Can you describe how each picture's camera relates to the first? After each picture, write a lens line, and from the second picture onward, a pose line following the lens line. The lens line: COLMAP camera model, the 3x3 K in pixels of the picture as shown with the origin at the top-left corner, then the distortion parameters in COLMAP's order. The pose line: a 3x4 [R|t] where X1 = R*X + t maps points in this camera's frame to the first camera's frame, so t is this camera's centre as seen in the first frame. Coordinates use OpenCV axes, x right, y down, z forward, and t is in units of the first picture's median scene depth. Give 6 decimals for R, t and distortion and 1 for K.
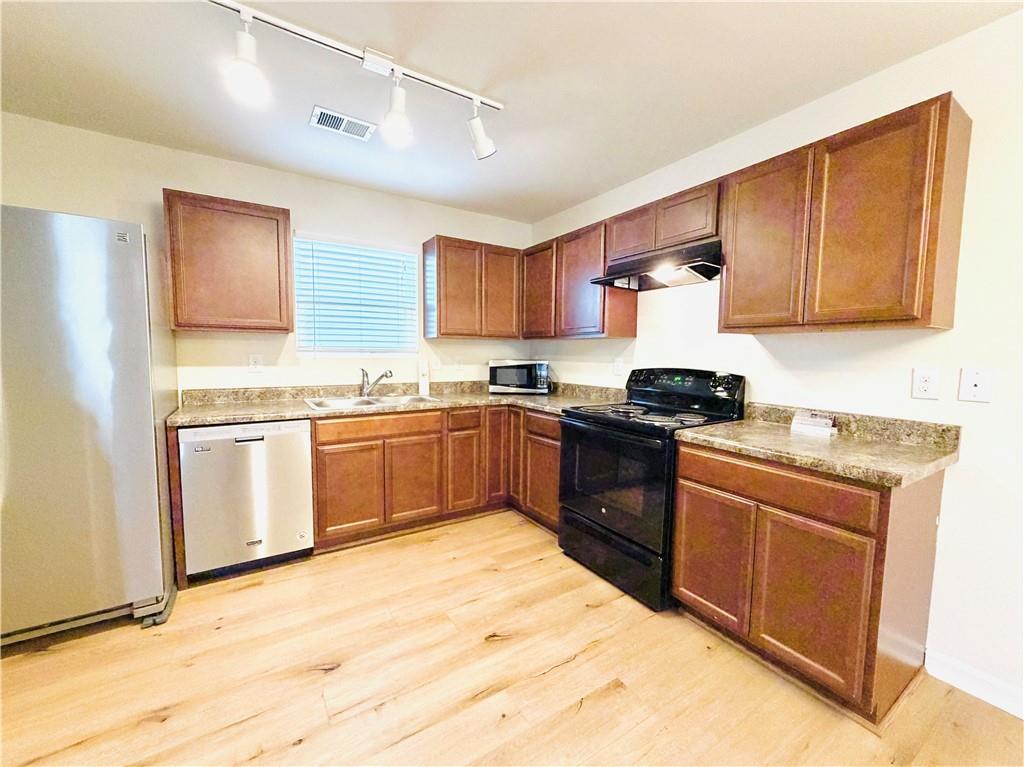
lens RADIAL K [[408.6, 0, 512.7], [0, 408.6, 385.3], [0, 0, 1]] dist [-0.000981, 0.000238]
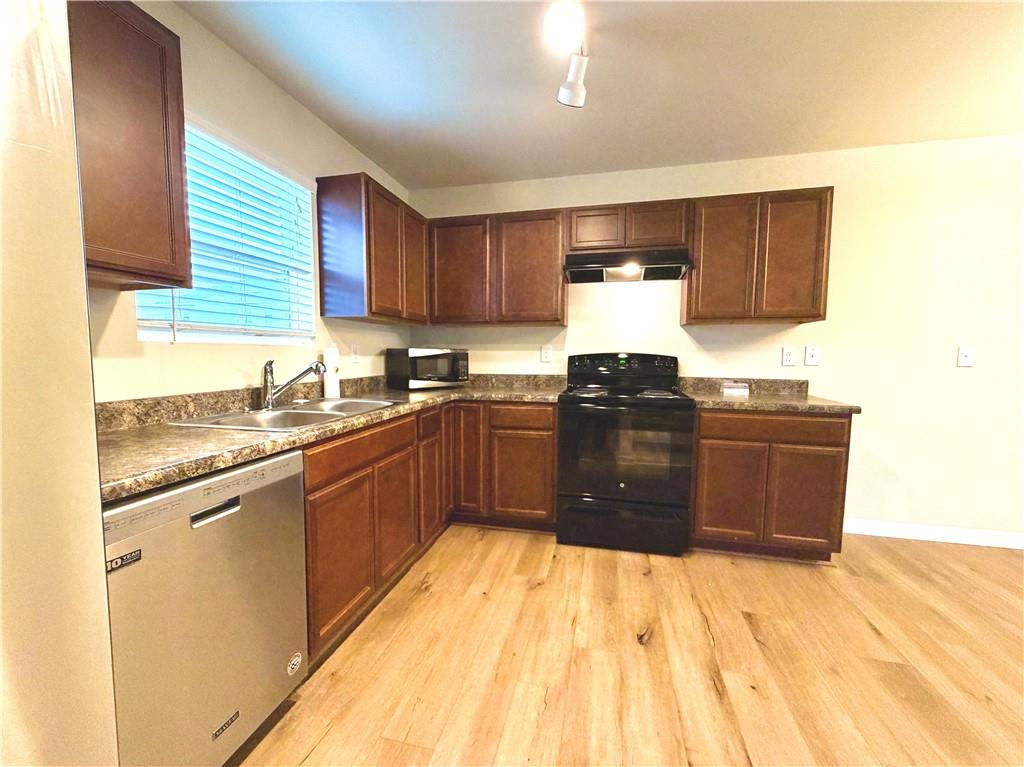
lens RADIAL K [[409.1, 0, 512.0], [0, 409.1, 383.5], [0, 0, 1]] dist [-0.000002, 0.000299]
pose [[0.719676, -0.059495, 0.691756, -0.608645], [0.058998, 0.997959, 0.024451, -0.001738], [-0.691798, 0.023216, 0.721717, 0.364986]]
